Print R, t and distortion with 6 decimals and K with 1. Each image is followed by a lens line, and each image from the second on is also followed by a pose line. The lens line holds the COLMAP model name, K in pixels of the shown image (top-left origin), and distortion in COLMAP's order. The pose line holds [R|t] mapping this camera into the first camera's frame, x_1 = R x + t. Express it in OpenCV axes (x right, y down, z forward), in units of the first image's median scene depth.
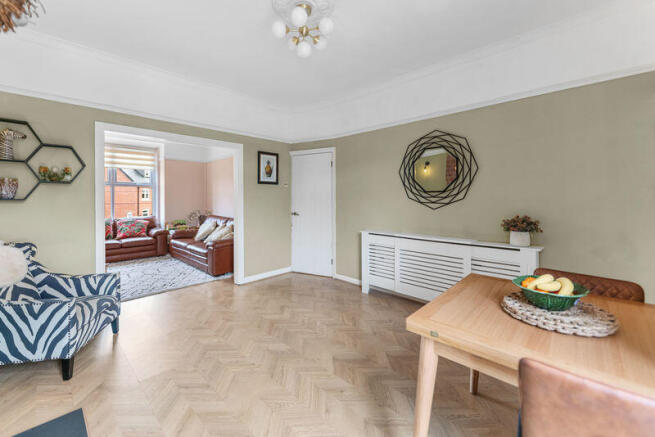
lens RADIAL K [[275.4, 0, 330.0], [0, 275.4, 193.4], [0, 0, 1]] dist [0.000794, 0.000080]
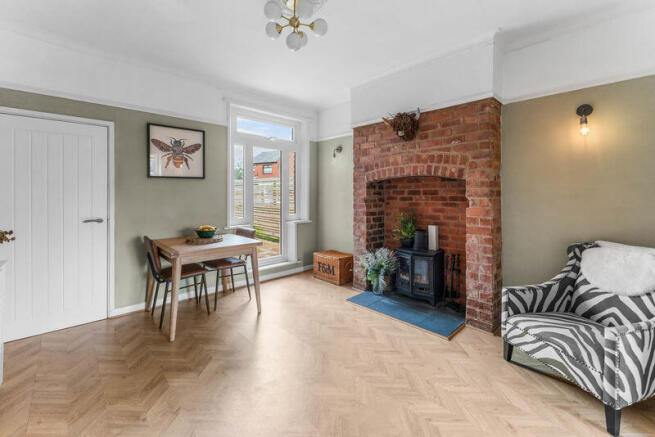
lens RADIAL K [[275.4, 0, 330.0], [0, 275.4, 193.4], [0, 0, 1]] dist [0.000794, 0.000080]
pose [[-0.999329, -0.001731, 0.036578, -0.235770], [-0.001931, 0.999983, -0.005437, 0.010059], [-0.036568, -0.005504, -0.999316, 1.818241]]
